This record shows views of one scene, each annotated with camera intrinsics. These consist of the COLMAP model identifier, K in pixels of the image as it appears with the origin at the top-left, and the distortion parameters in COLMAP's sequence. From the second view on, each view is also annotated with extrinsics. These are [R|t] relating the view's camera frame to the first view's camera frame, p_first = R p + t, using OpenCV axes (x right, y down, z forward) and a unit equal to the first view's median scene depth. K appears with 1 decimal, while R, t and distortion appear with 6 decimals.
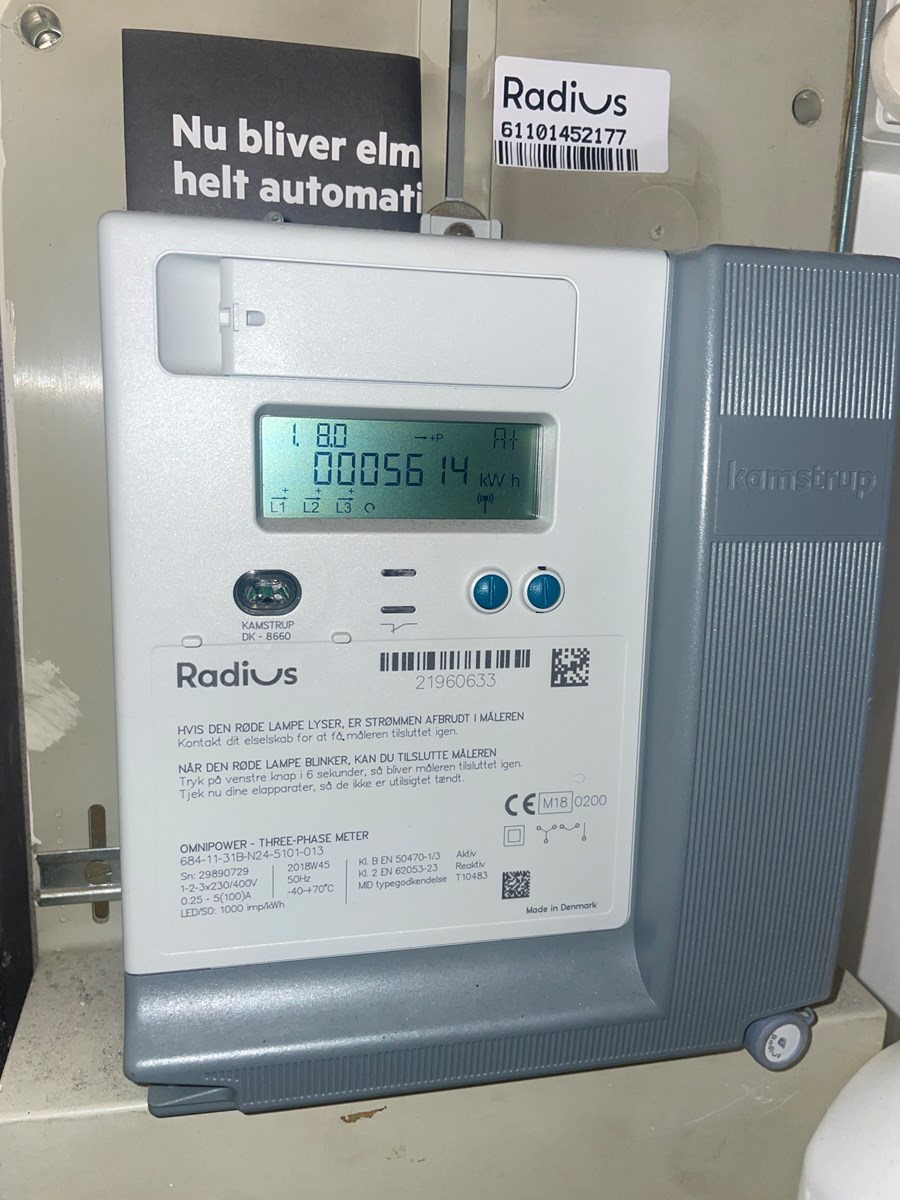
lens RADIAL K [[901.5, 0, 447.5], [0, 901.5, 595.3], [0, 0, 1]] dist [0.077205, -0.045825]
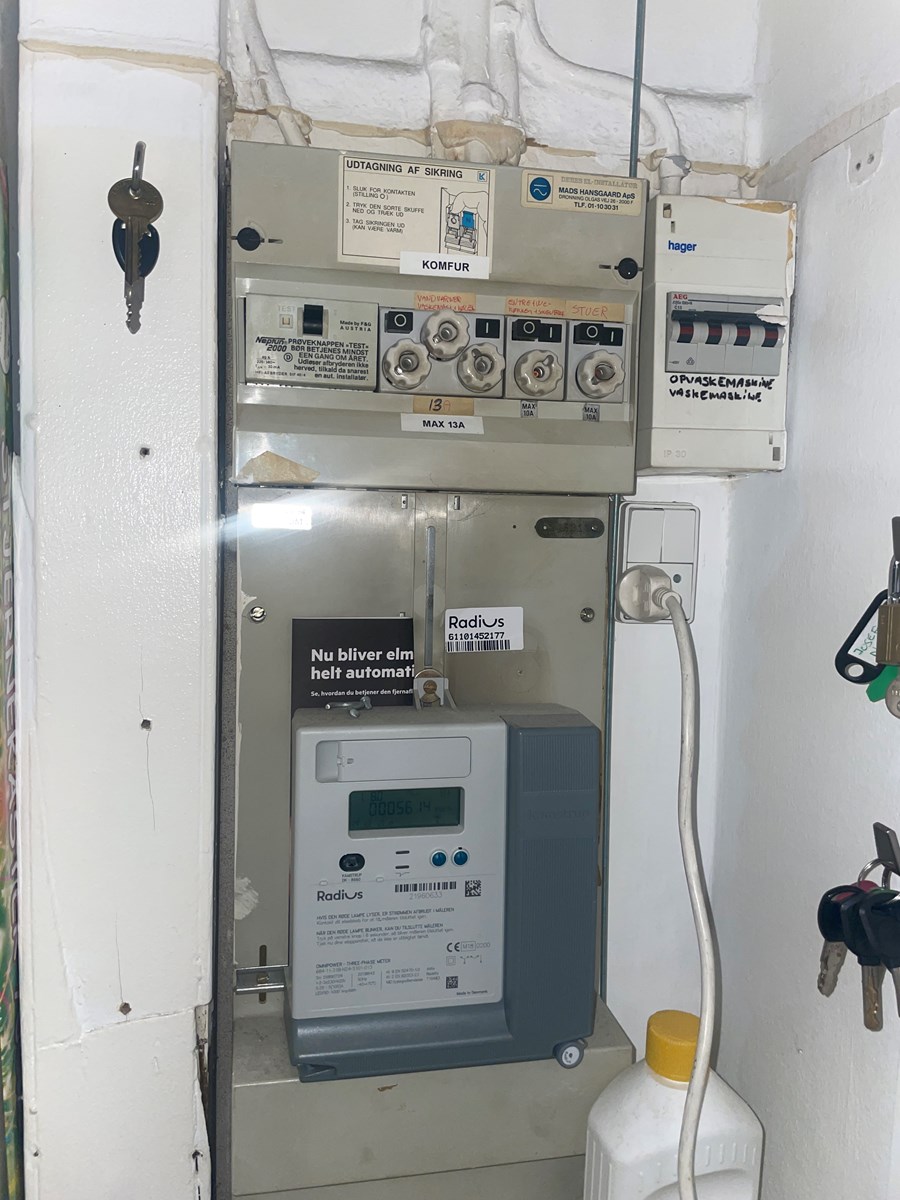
lens RADIAL K [[901.5, 0, 445.0], [0, 901.5, 590.3], [0, 0, 1]] dist [0.077205, -0.045825]
pose [[0.999762, -0.007681, -0.020433, 0.113093], [0.005220, 0.993015, -0.117875, -0.418045], [0.021196, 0.117740, 0.992818, -1.490027]]
